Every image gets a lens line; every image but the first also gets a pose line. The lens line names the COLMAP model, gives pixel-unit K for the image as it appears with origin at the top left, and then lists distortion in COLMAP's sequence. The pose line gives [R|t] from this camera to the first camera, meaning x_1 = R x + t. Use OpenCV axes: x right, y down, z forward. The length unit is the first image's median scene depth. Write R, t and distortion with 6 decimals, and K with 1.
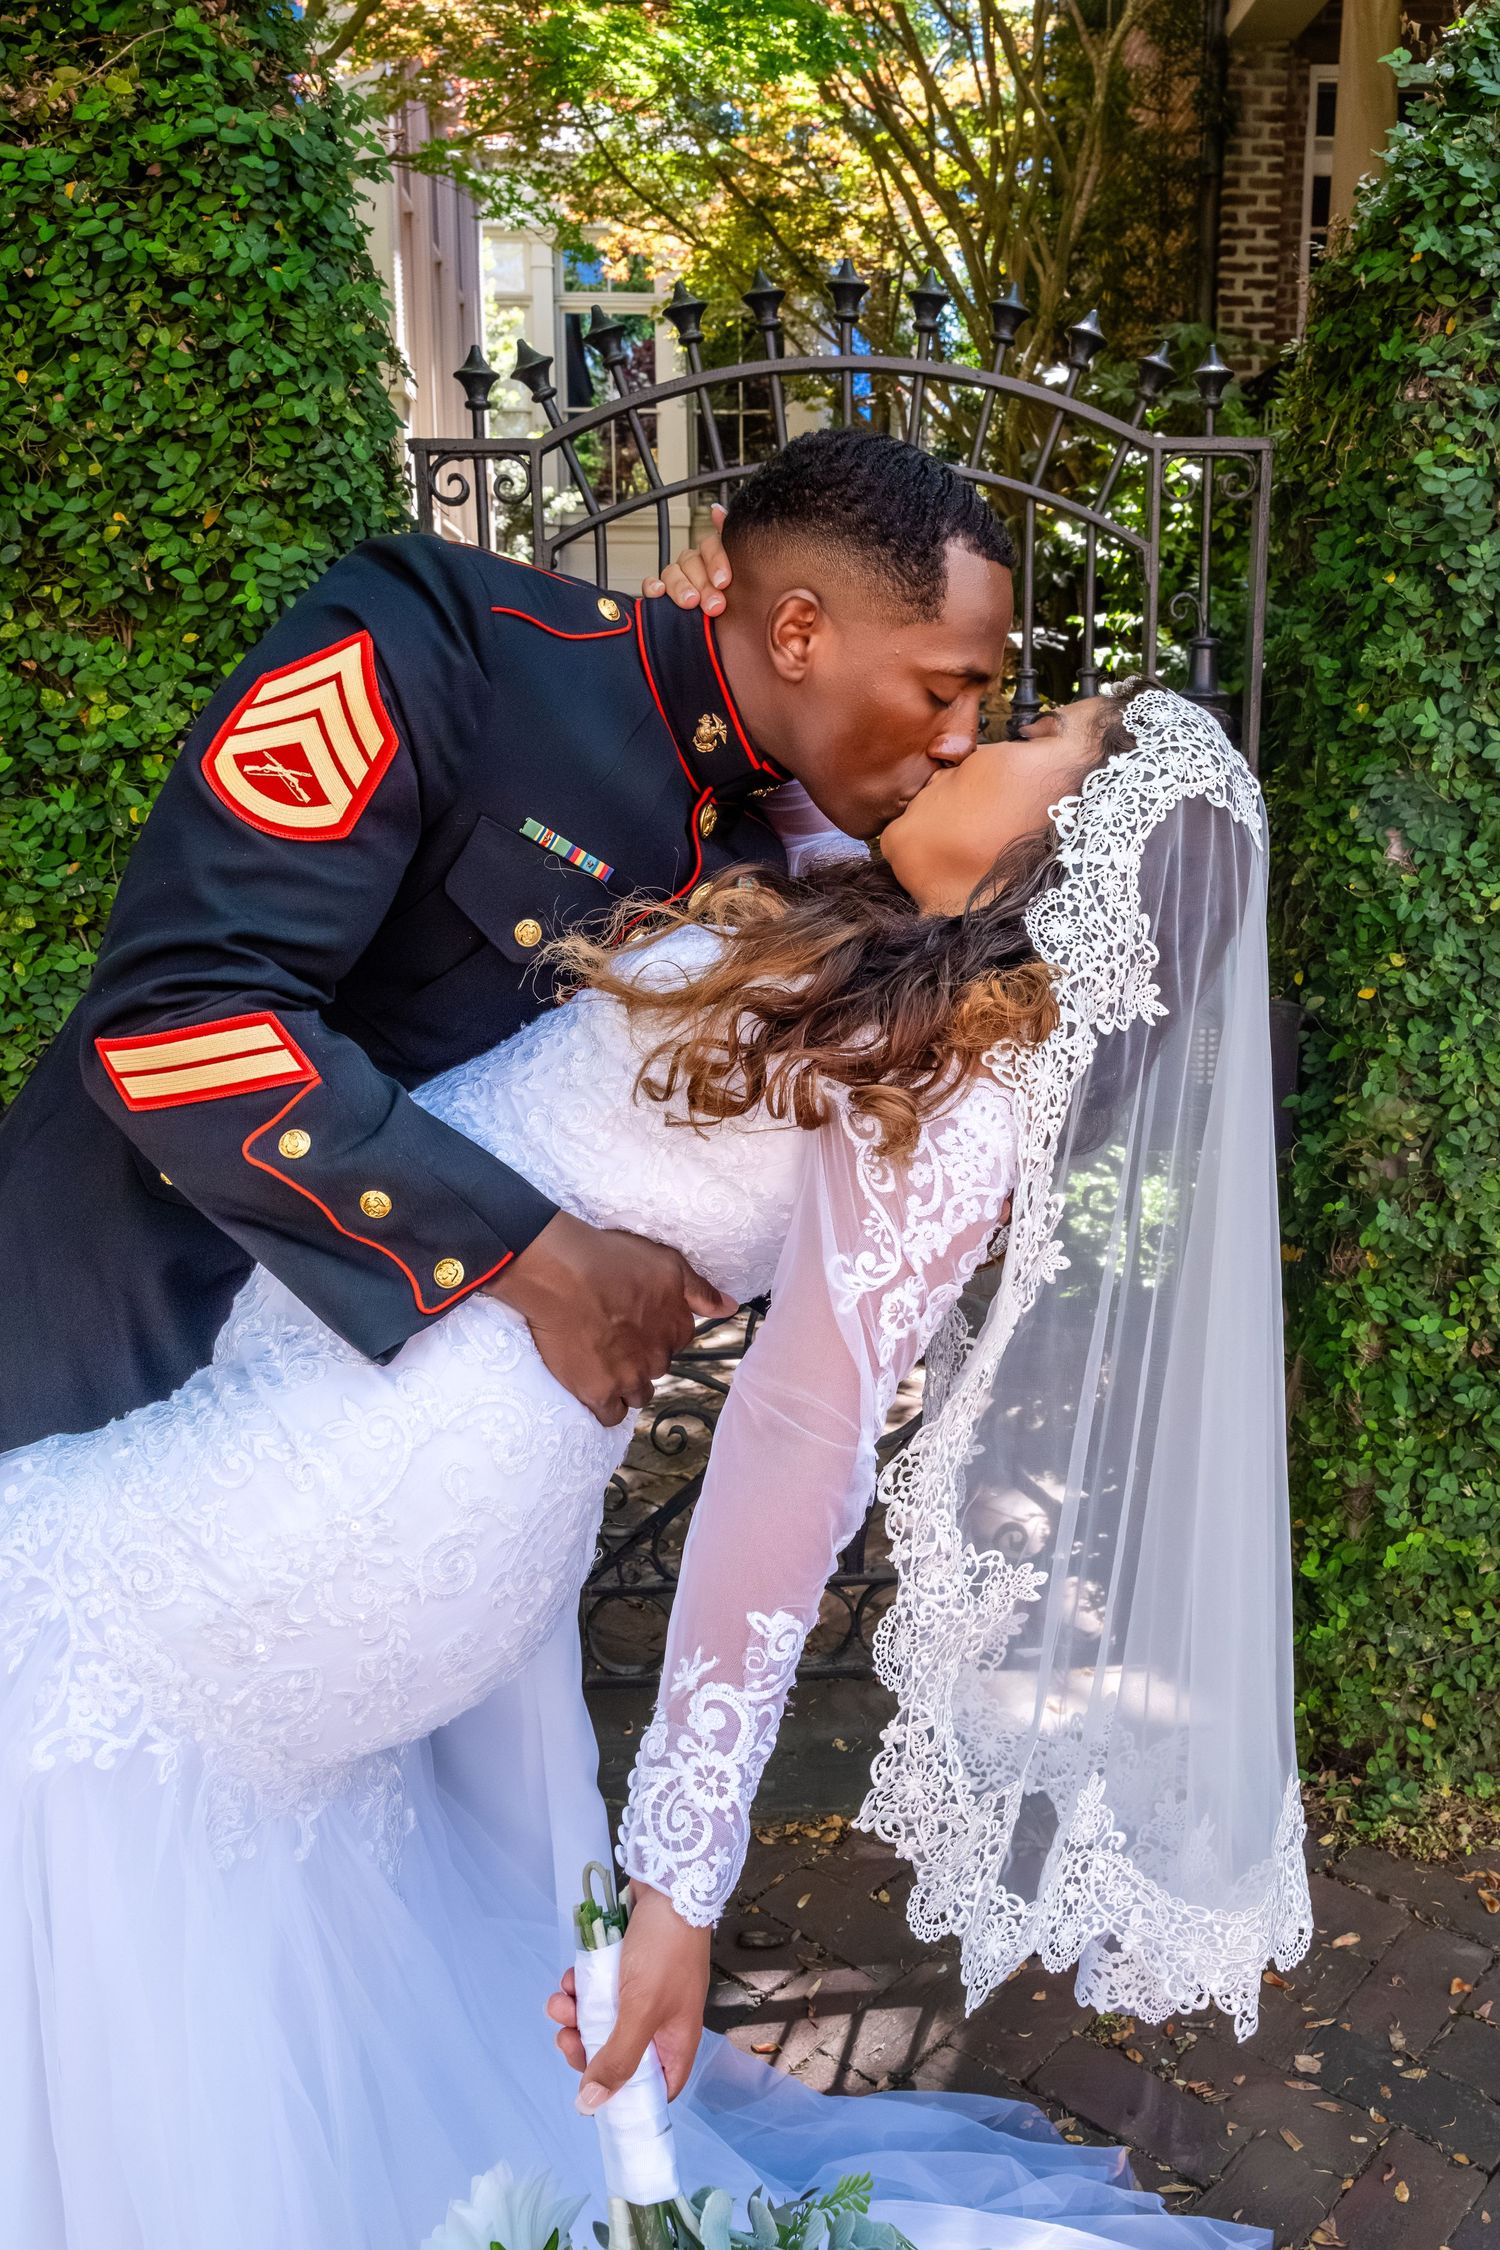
lens RADIAL K [[1795.9, 0, 747.0], [0, 1795.9, 1107.6], [0, 0, 1]] dist [-0.002226, 0.000990]
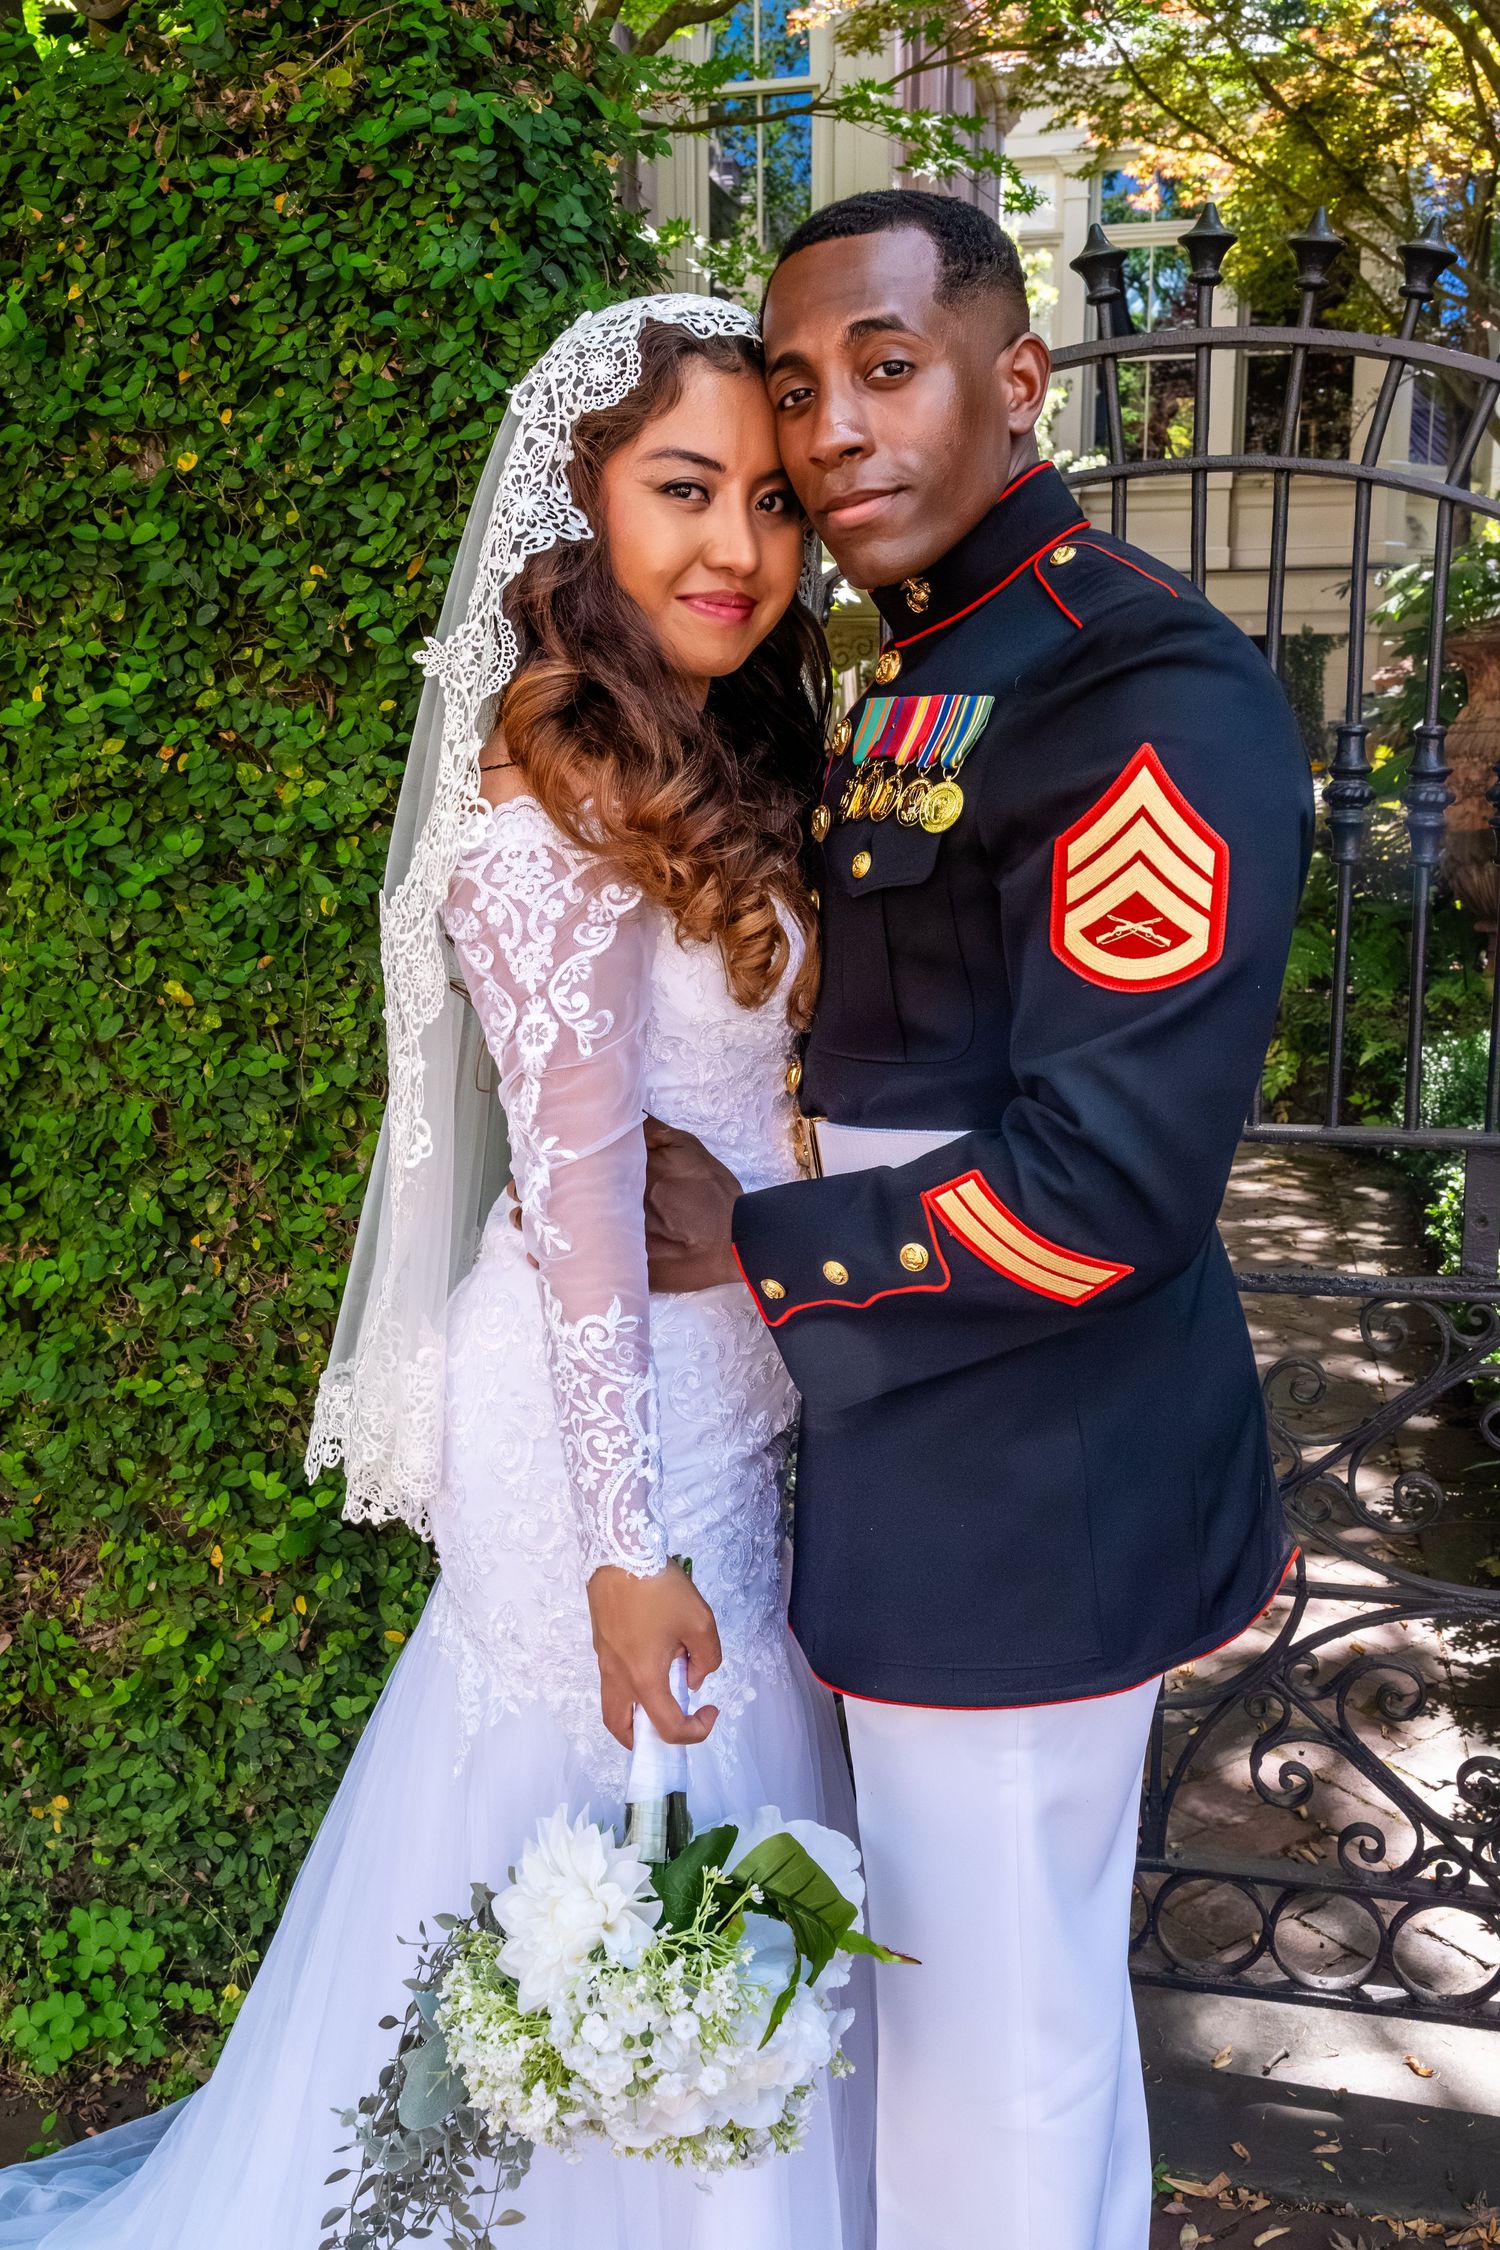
lens RADIAL K [[1965.8, 0, 752.5], [0, 1965.8, 1144.1], [0, 0, 1]] dist [-0.005963, 0.000766]
pose [[0.956338, 0.056872, -0.286675, 0.146672], [-0.052852, 0.998365, 0.021749, -0.077946], [0.287443, -0.005648, 0.957781, 0.131377]]
